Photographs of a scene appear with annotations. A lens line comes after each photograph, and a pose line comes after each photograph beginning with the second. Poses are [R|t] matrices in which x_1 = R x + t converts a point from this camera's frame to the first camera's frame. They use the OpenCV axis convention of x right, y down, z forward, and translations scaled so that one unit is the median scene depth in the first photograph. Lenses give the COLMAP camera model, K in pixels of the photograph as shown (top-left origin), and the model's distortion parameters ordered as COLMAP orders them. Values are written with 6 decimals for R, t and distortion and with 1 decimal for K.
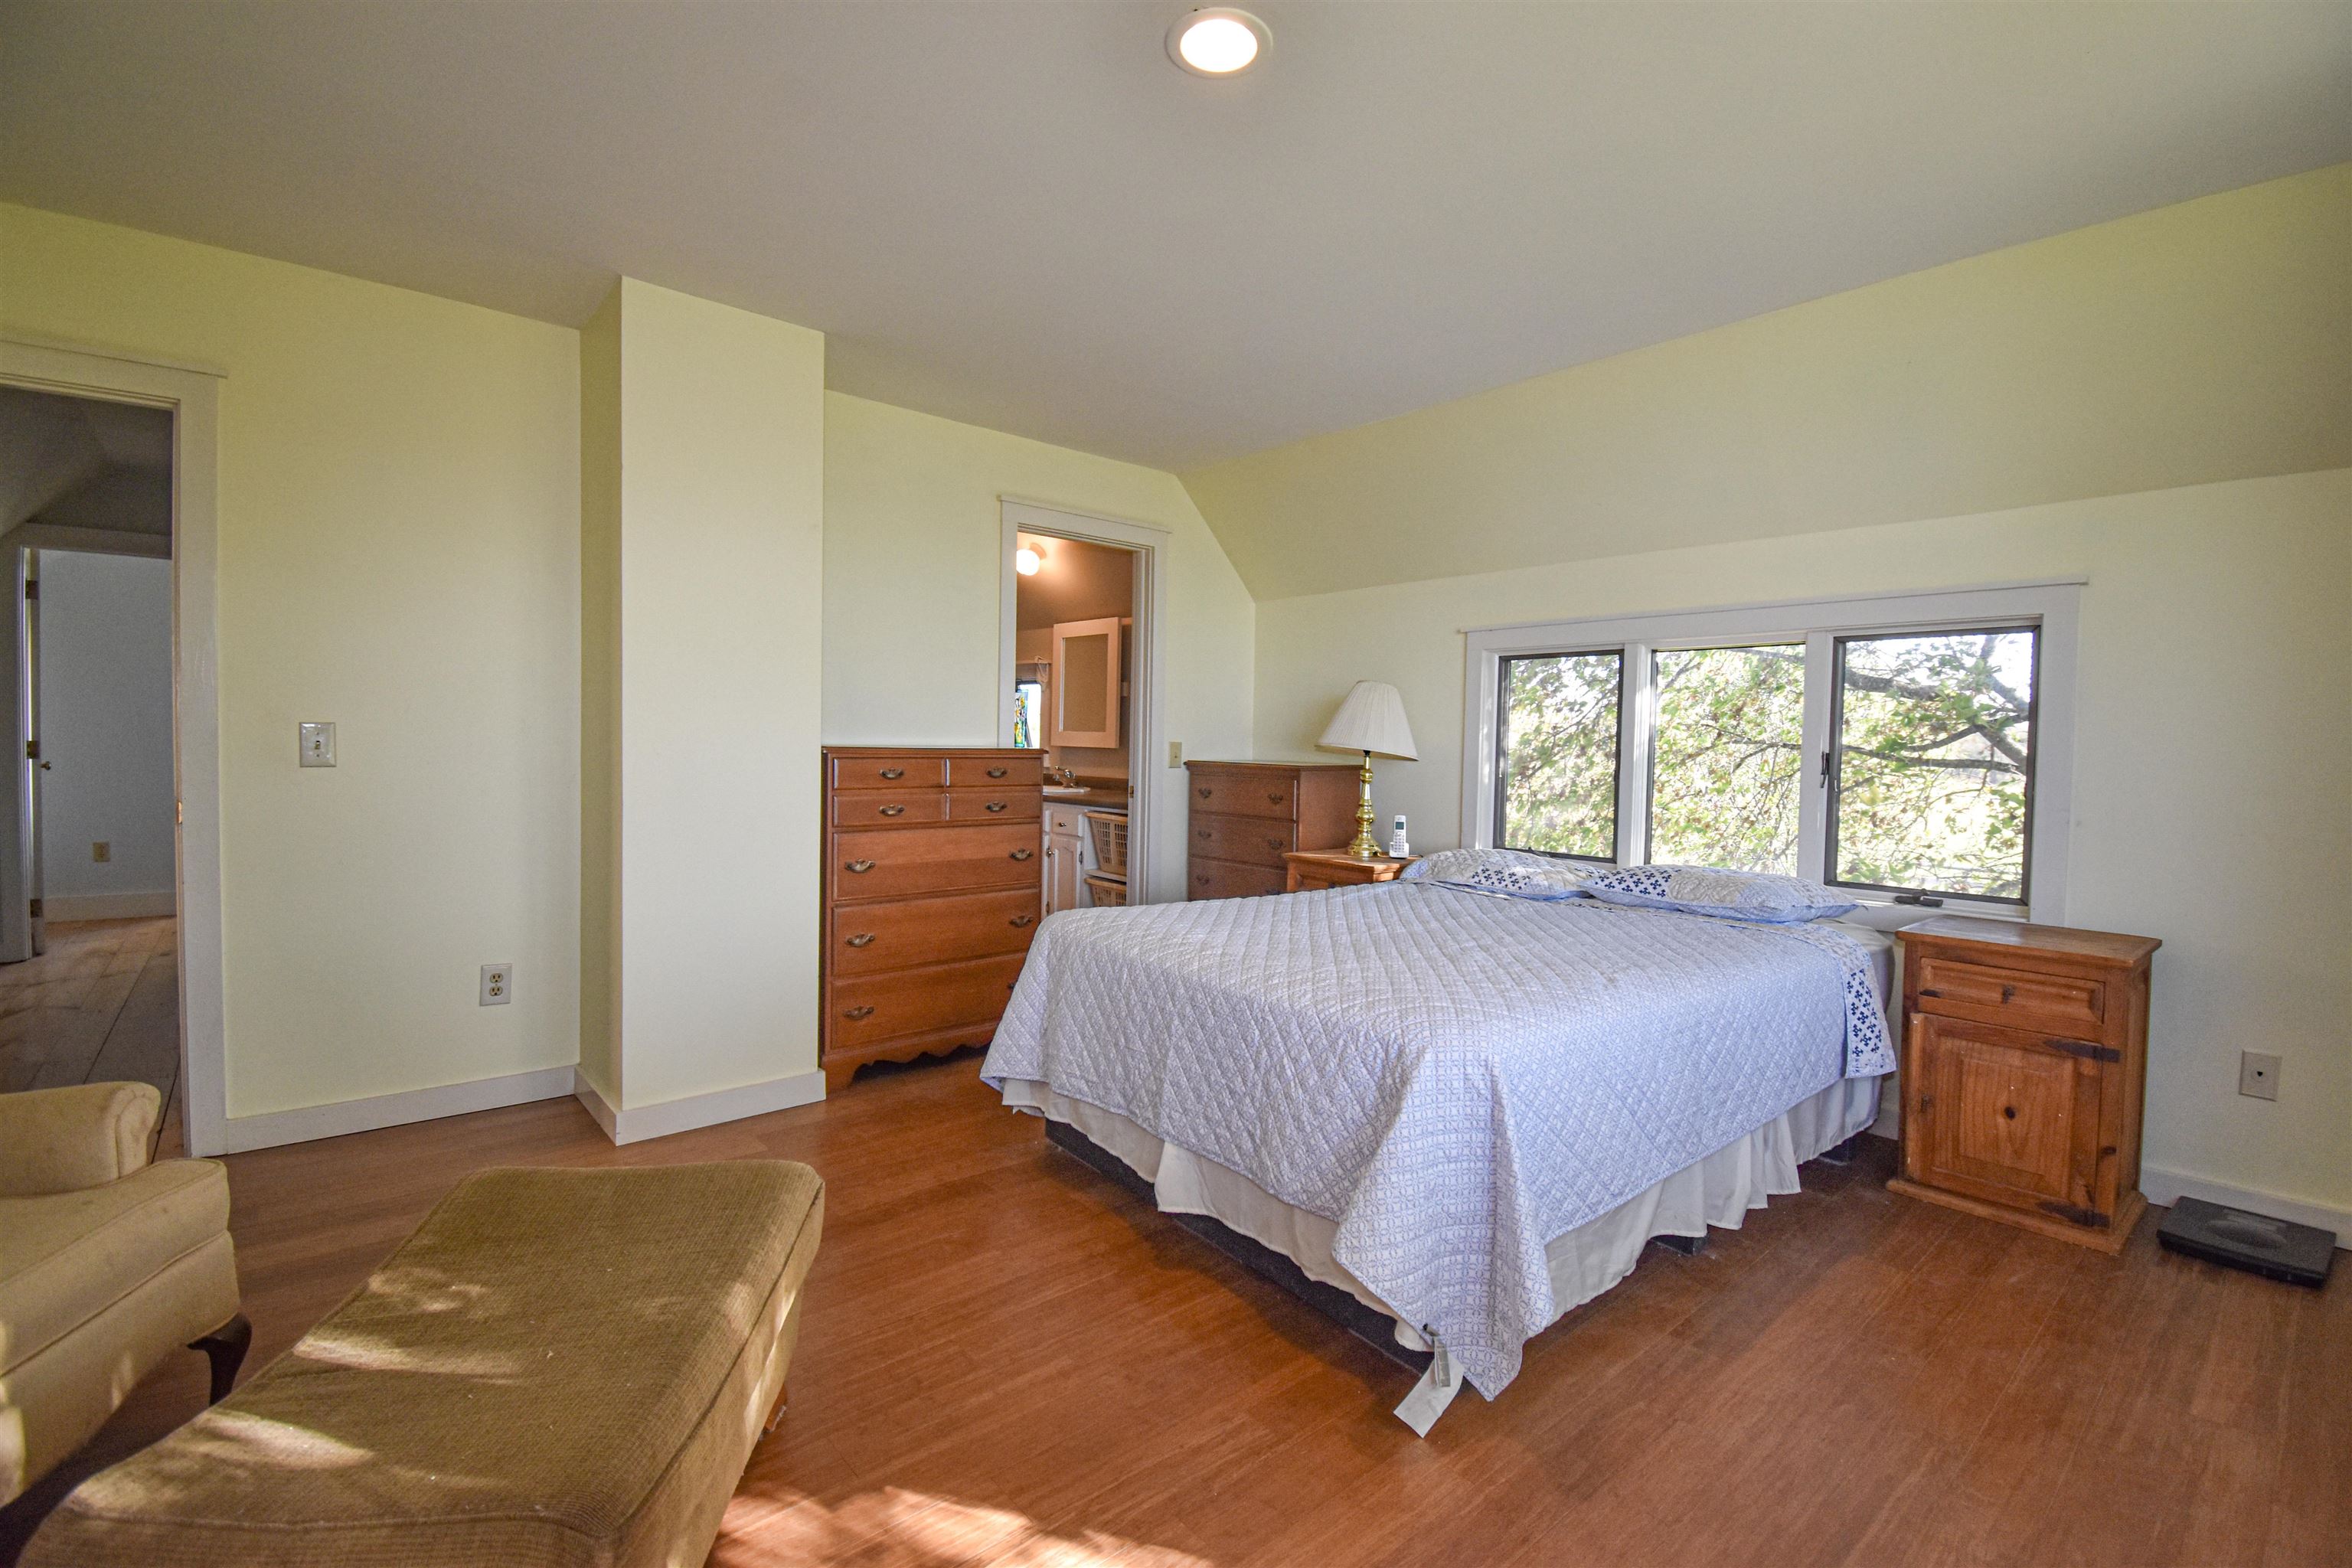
lens RADIAL K [[1079.5, 0, 1203.7], [0, 1079.5, 774.1], [0, 0, 1]] dist [0.001013, -0.000144]
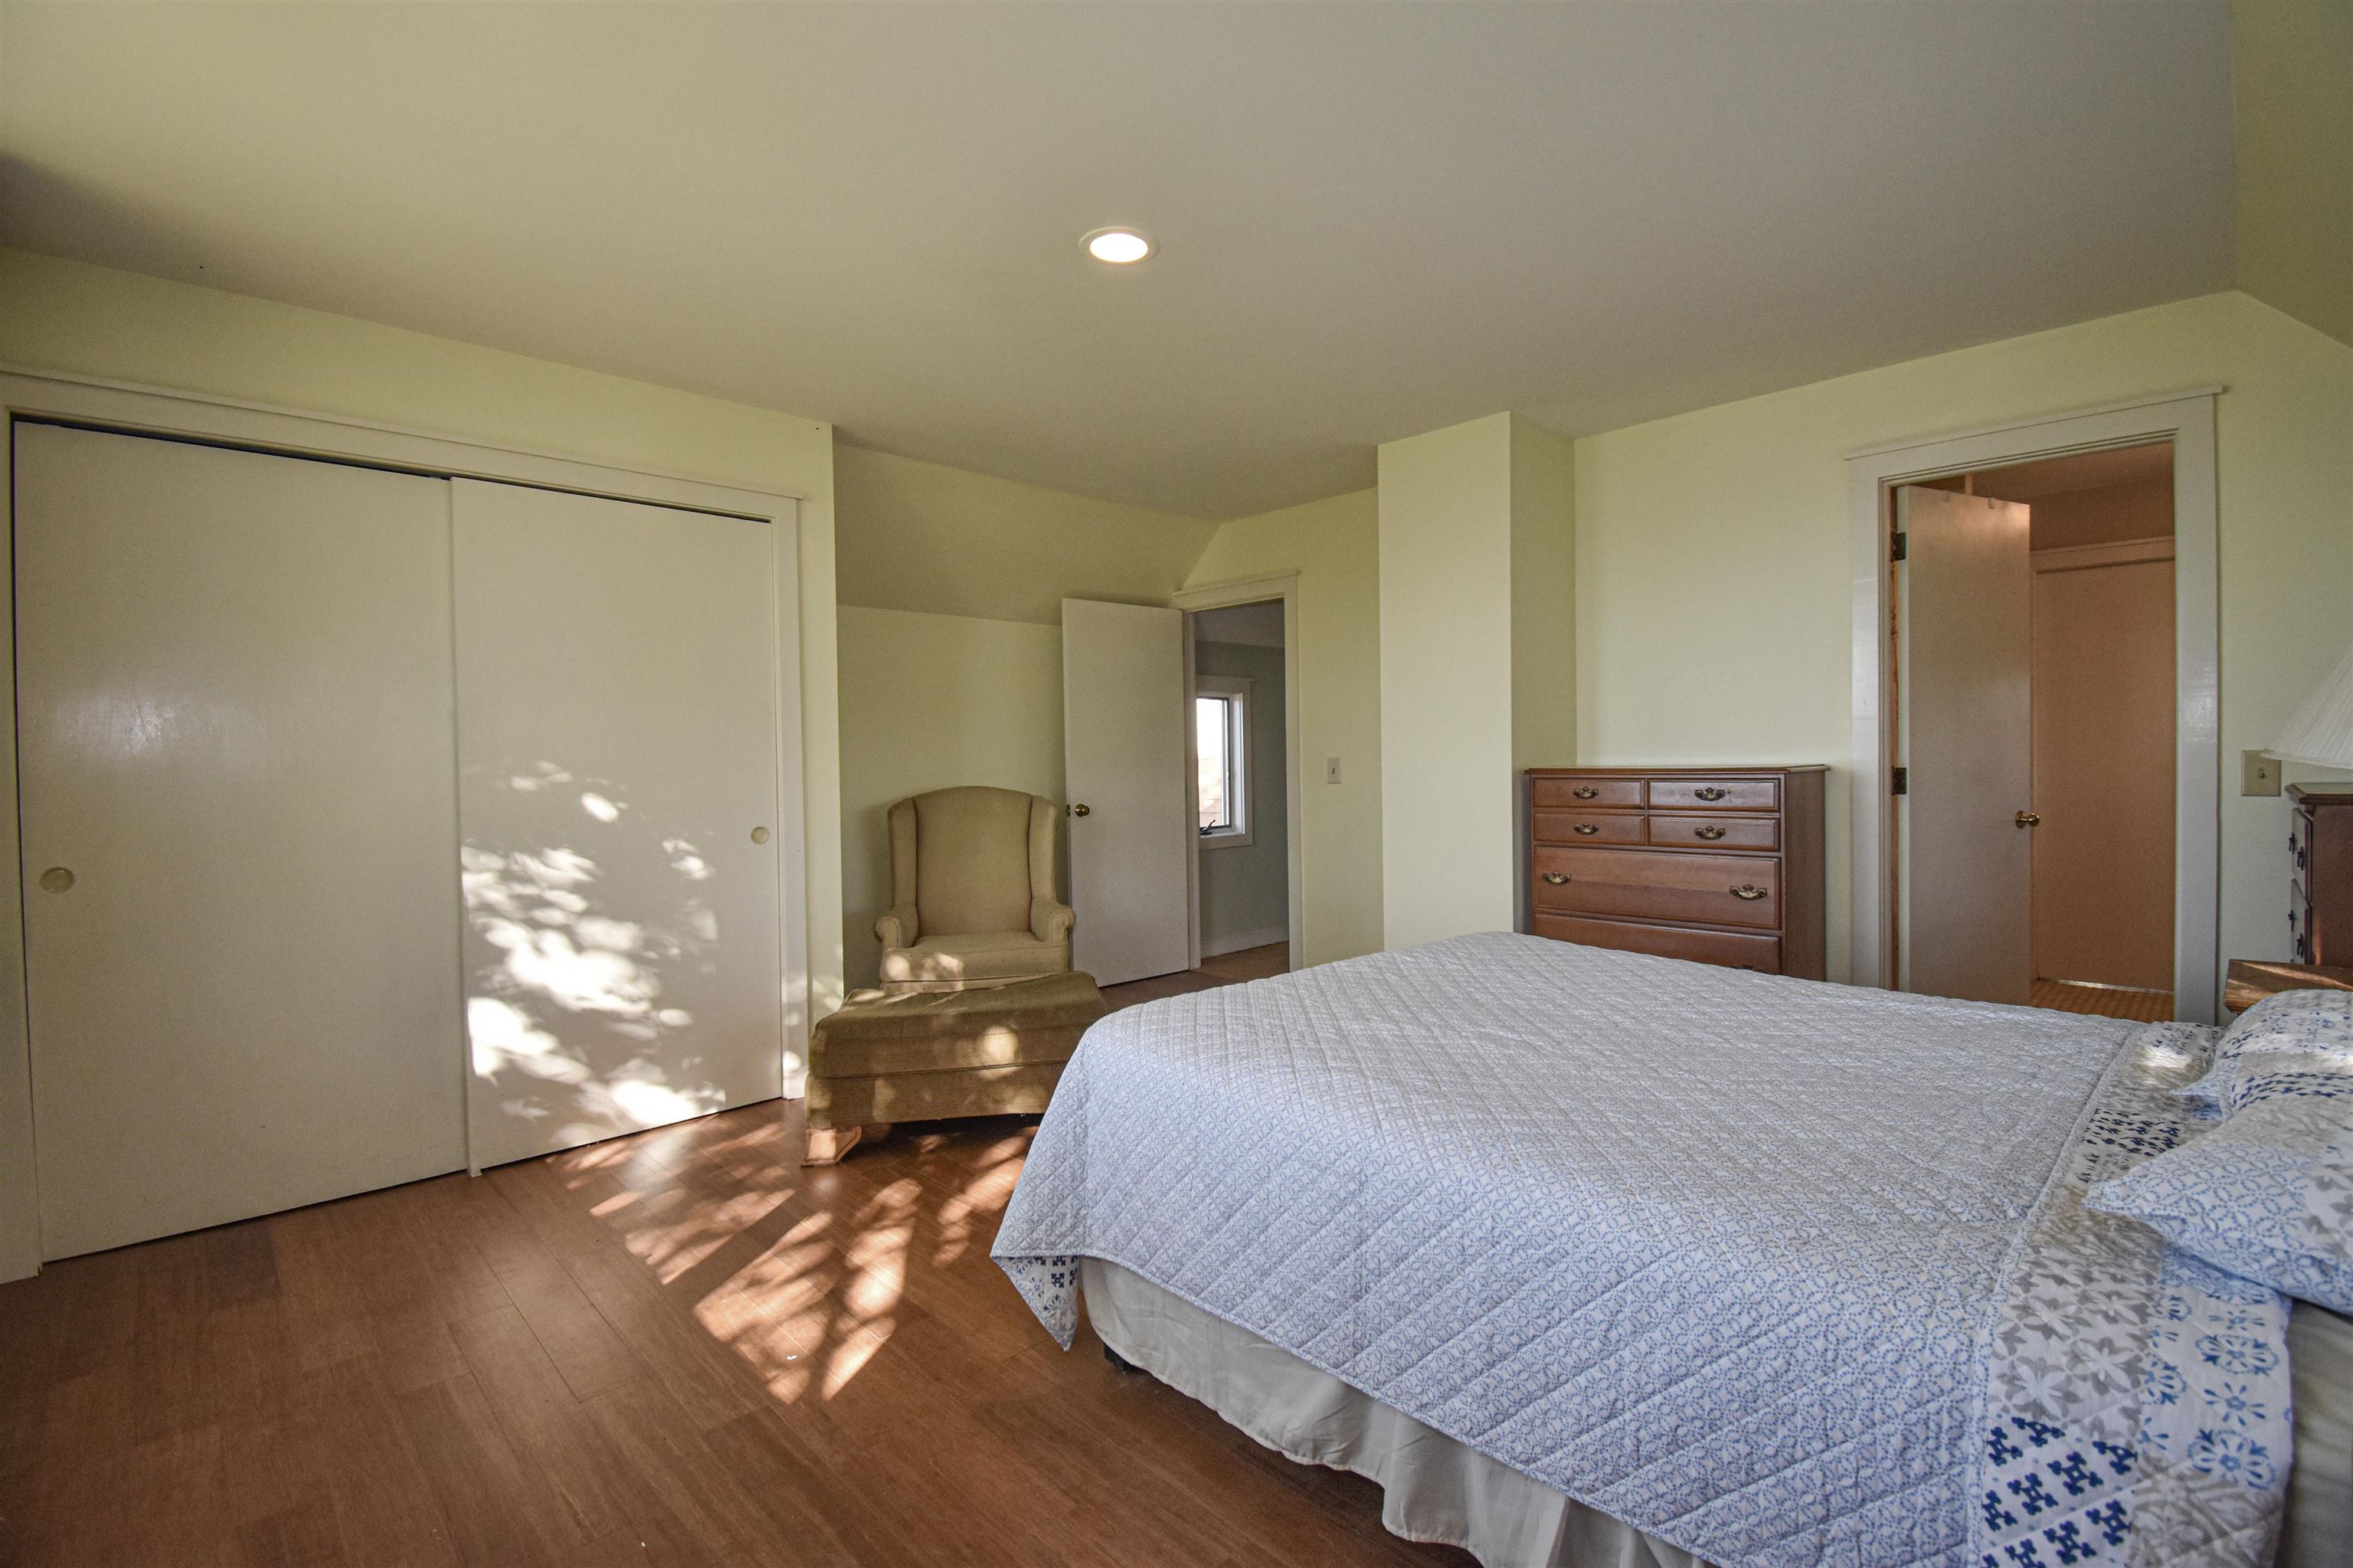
lens RADIAL K [[1080.0, 0, 1204.2], [0, 1080.0, 774.1], [0, 0, 1]] dist [0.001013, -0.000144]
pose [[0.037919, -0.002071, -0.999279, 0.905860], [-0.019043, 0.999815, -0.002795, -0.009401], [0.999099, 0.019136, 0.037873, 0.713199]]
